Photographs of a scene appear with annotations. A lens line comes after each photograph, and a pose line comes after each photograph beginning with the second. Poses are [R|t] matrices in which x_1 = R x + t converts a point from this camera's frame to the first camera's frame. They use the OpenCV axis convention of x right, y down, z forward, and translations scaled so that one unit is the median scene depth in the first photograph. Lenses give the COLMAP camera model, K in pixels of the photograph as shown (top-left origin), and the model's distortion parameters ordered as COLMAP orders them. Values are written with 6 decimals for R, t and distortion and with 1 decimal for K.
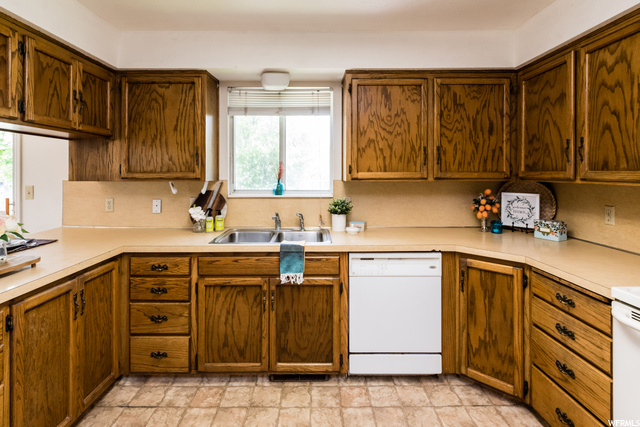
lens RADIAL K [[320.6, 0, 368.3], [0, 320.6, 171.8], [0, 0, 1]] dist [-0.000238, -0.000453]
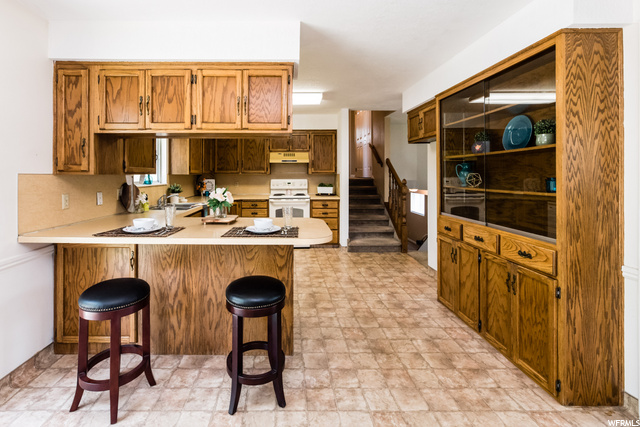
lens RADIAL K [[261.6, 0, 300.2], [0, 261.6, 172.5], [0, 0, 1]] dist [-0.000164, 0.000201]
pose [[-0.018109, 0.001368, 0.999835, -1.885597], [-0.003416, 0.999993, -0.001431, 0.019484], [-0.999830, -0.003441, -0.018104, 0.403498]]
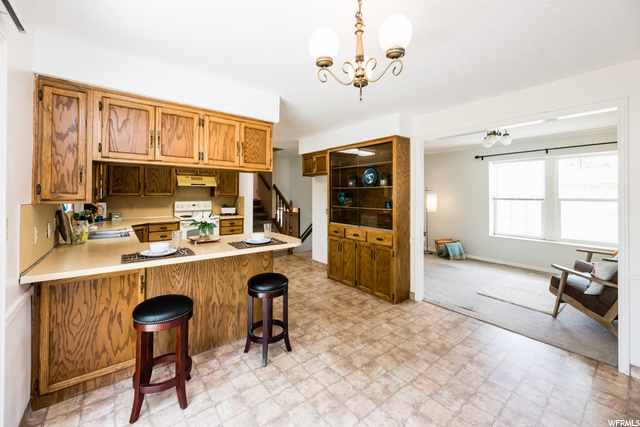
lens RADIAL K [[234.1, 0, 317.7], [0, 234.1, 189.8], [0, 0, 1]] dist [0.000034, 0.000002]
pose [[-0.608932, 0.006522, 0.793196, -2.035977], [-0.013096, 0.999747, -0.018274, -0.012224], [-0.793114, -0.021515, -0.608693, 0.959150]]
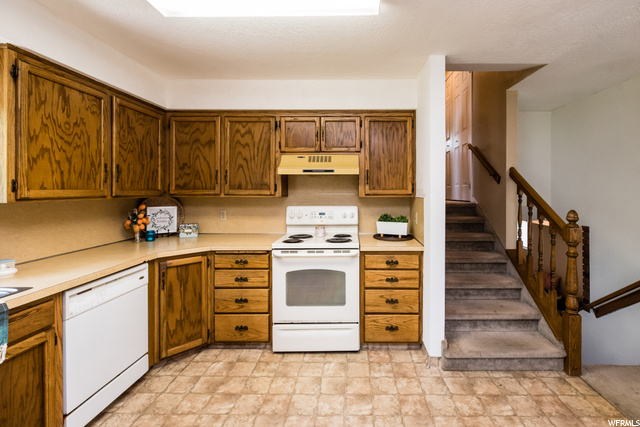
lens RADIAL K [[280.9, 0, 329.0], [0, 280.9, 190.7], [0, 0, 1]] dist [0.008003, -0.000023]
pose [[0.102434, -0.001016, 0.994739, -0.690785], [-0.005668, 0.999983, 0.001605, -0.002233], [-0.994724, -0.005803, 0.102427, 0.275430]]
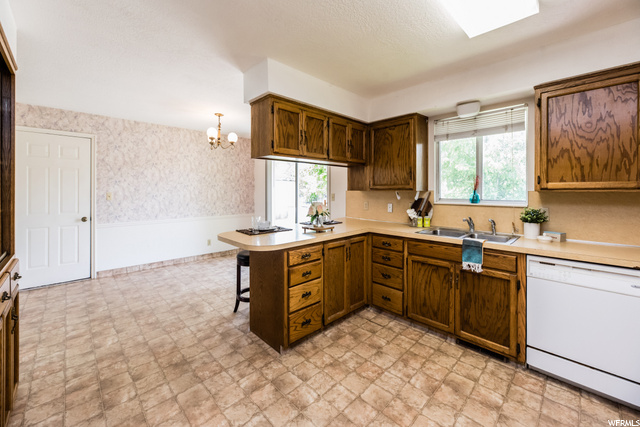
lens RADIAL K [[315.2, 0, 310.9], [0, 315.2, 192.5], [0, 0, 1]] dist [0.001378, 0.000218]
pose [[0.619648, 0.004344, -0.784868, 0.330439], [0.001005, 0.999979, 0.006328, 0.029833], [0.784879, -0.004710, 0.619631, -0.256952]]
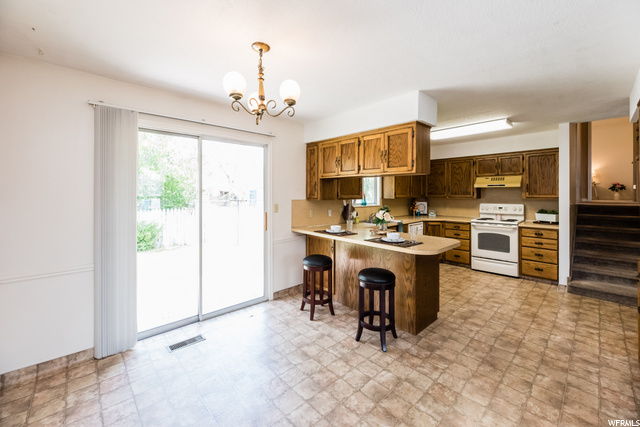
lens RADIAL K [[265.2, 0, 362.9], [0, 265.2, 192.6], [0, 0, 1]] dist [0.000295, 0.000242]
pose [[0.655732, 0.000991, 0.754993, -2.090329], [-0.004265, 0.999988, 0.002392, -0.027461], [-0.754981, -0.004789, 0.655729, -0.234509]]
